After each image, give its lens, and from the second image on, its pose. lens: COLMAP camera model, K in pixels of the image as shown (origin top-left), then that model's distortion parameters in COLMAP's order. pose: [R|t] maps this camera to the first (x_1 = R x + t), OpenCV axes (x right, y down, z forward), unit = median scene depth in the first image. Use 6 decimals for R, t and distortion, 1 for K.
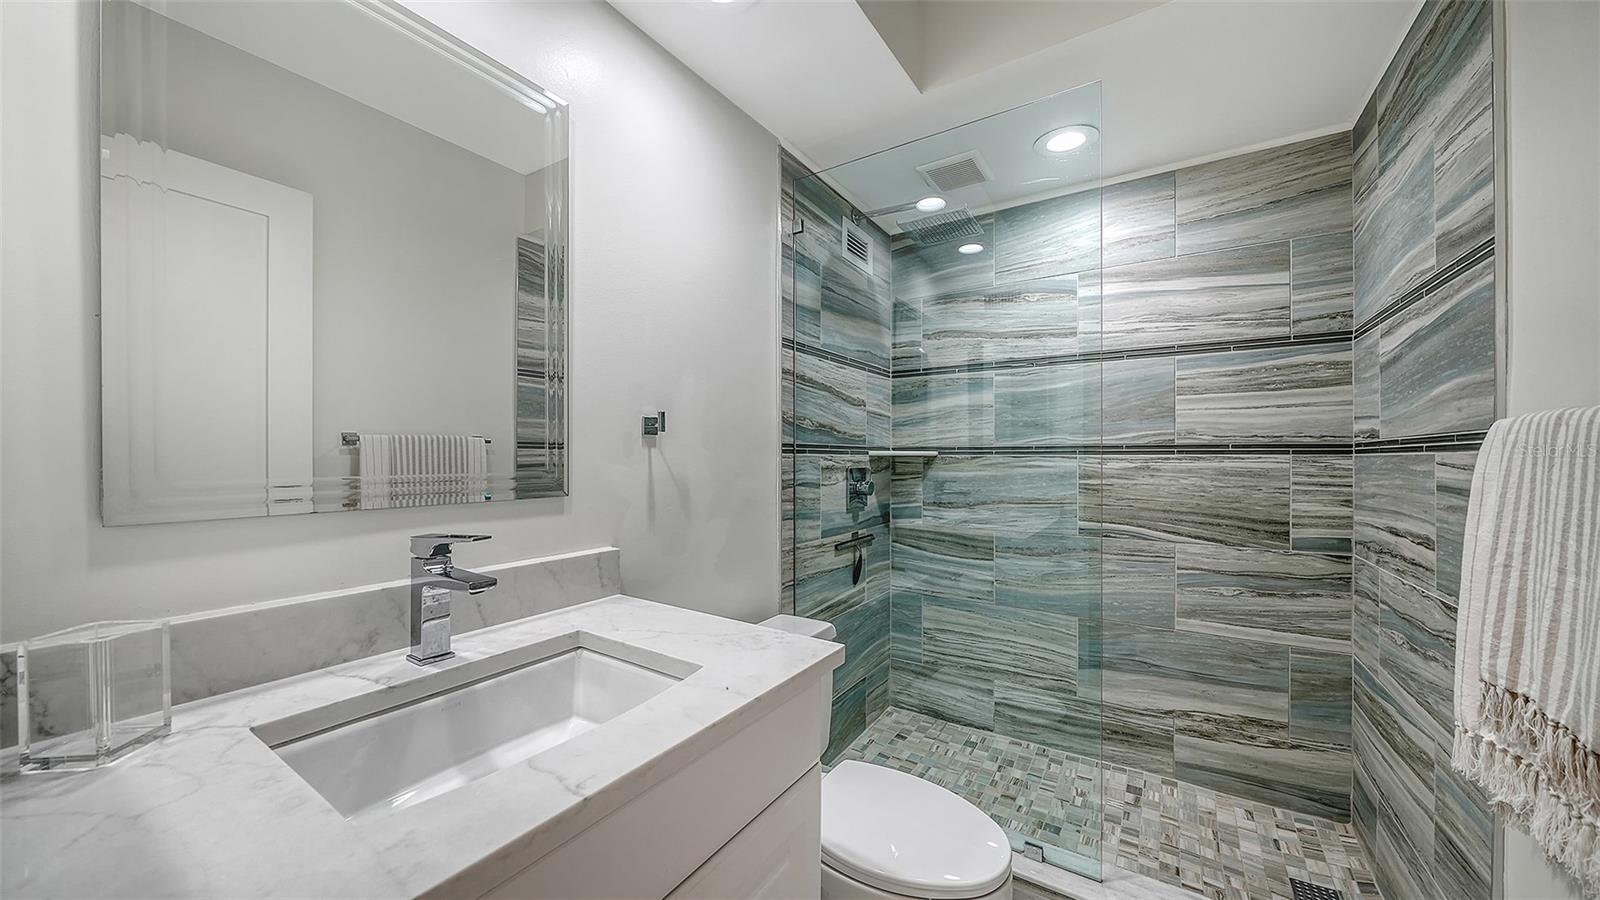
lens RADIAL K [[562.7, 0, 811.0], [0, 562.7, 458.3], [0, 0, 1]] dist [-0.002950, -0.000462]
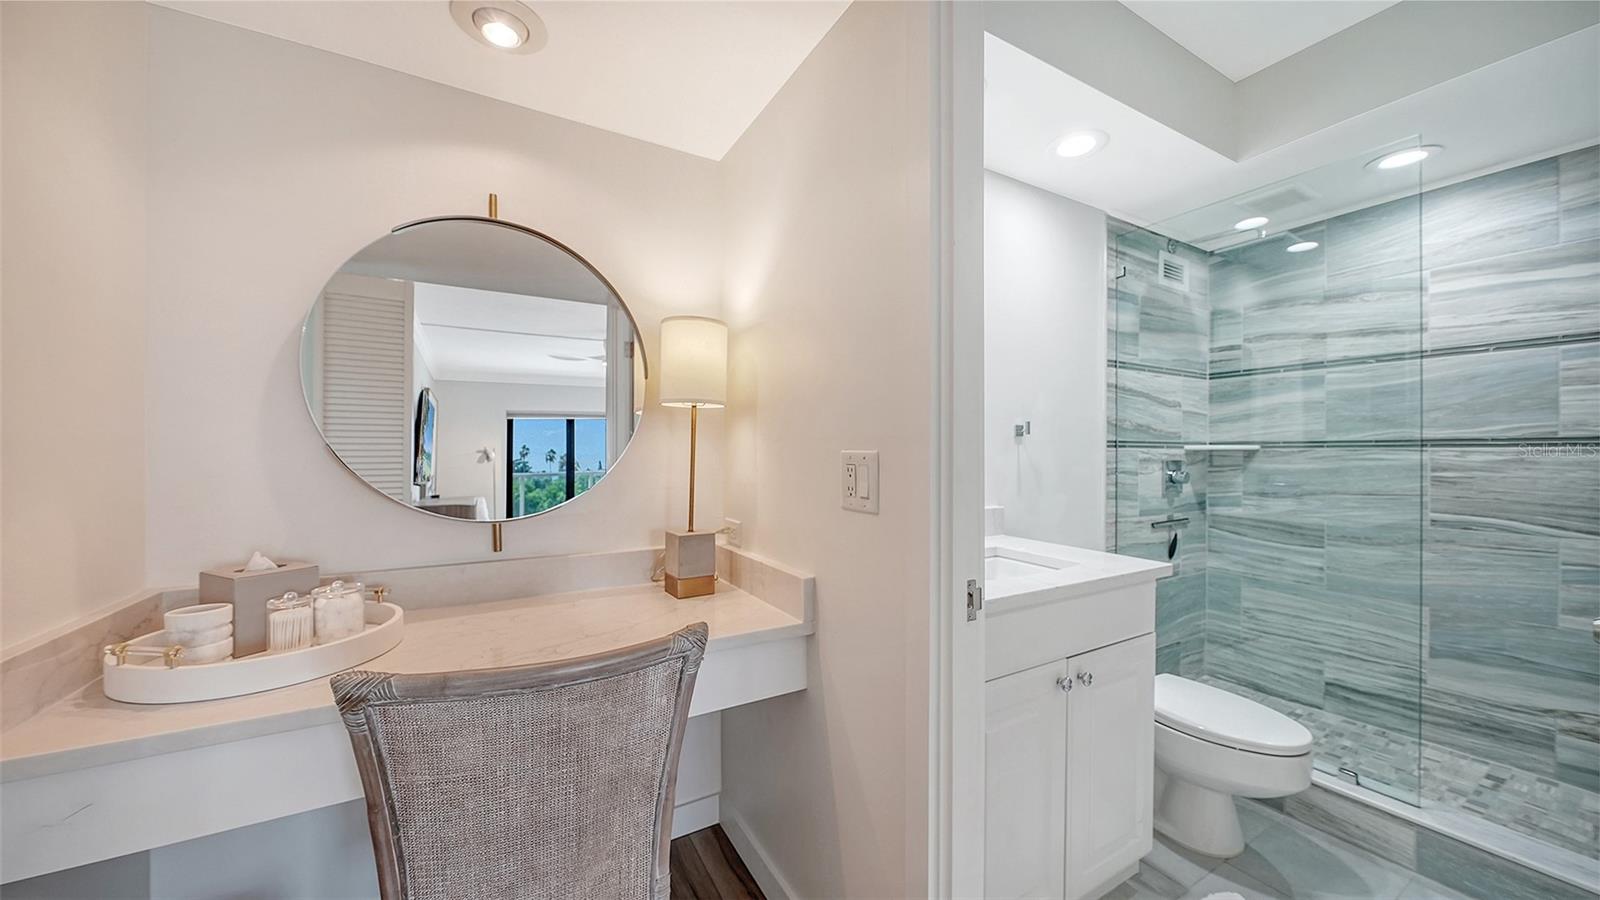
lens RADIAL K [[562.7, 0, 811.0], [0, 562.7, 458.3], [0, 0, 1]] dist [-0.002950, -0.000462]
pose [[0.888287, 0.002489, -0.459282, -0.054278], [0.000869, 0.999974, 0.007098, 0.004652], [0.459288, -0.006704, 0.888262, -0.422005]]
